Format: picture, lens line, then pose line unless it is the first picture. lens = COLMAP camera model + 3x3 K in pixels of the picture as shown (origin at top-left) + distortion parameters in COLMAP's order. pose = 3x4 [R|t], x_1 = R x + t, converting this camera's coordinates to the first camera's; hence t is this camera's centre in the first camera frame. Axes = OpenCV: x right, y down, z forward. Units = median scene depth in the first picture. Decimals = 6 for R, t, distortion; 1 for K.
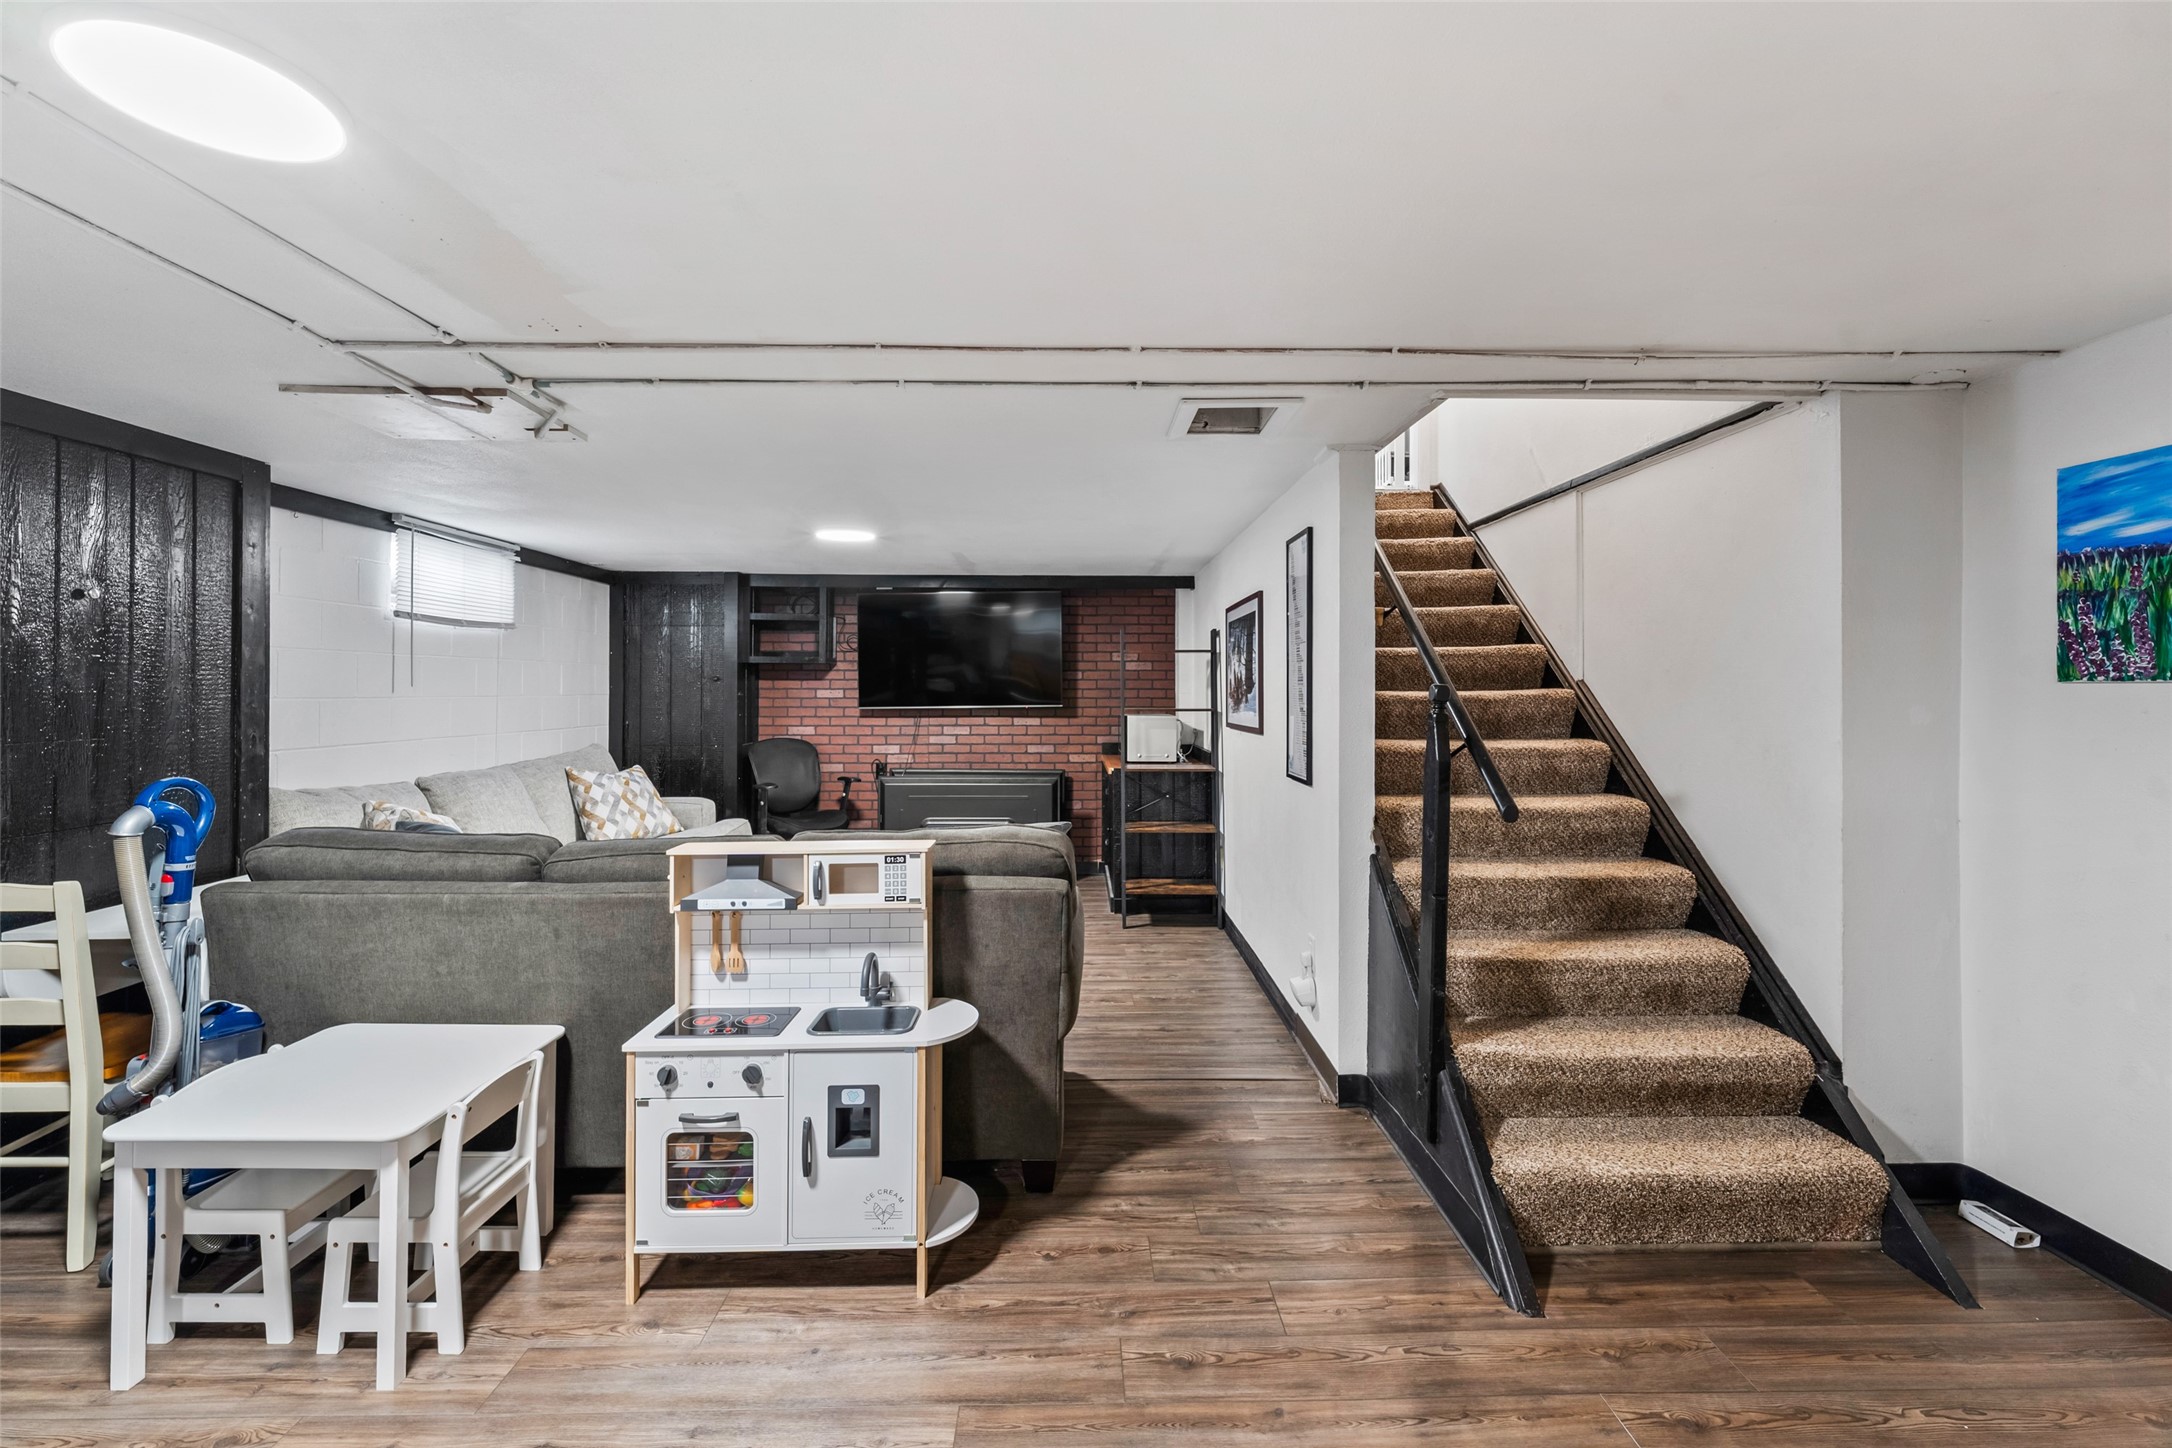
lens RADIAL K [[933.8, 0, 1097.7], [0, 933.8, 711.4], [0, 0, 1]] dist [0.010265, -0.009908]
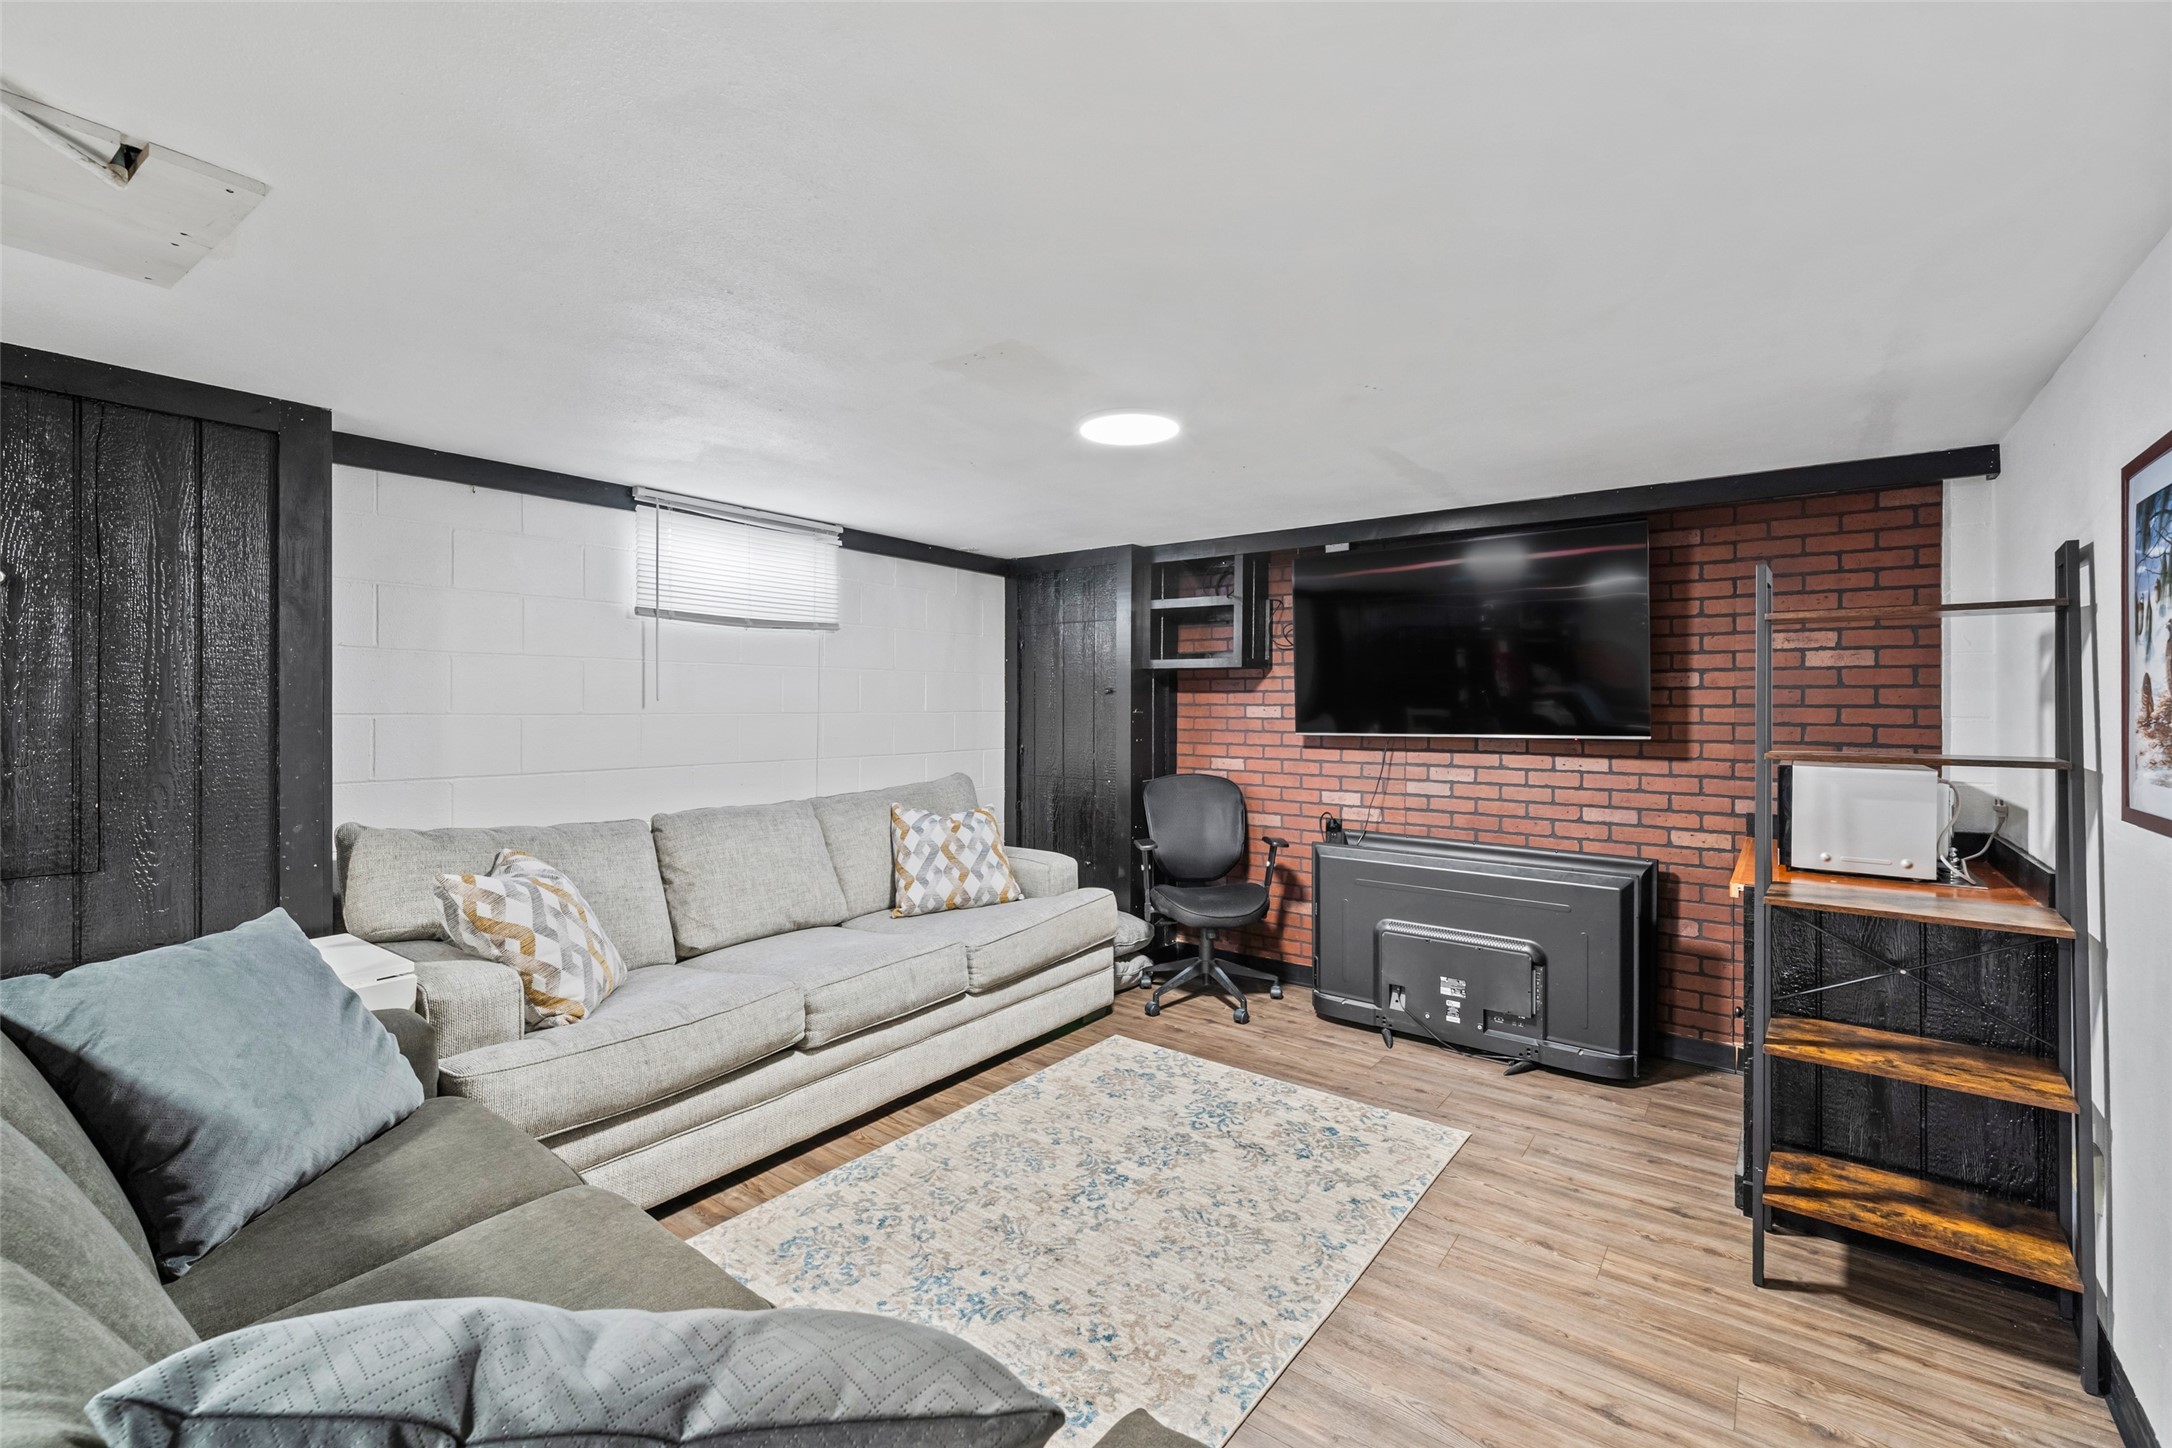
lens RADIAL K [[933.8, 0, 1097.7], [0, 933.8, 711.4], [0, 0, 1]] dist [0.010265, -0.009908]
pose [[0.785007, 0.006357, -0.619455, 0.042930], [-0.017424, 0.999778, -0.011820, -0.009187], [0.619242, 0.020072, 0.784943, 0.391403]]
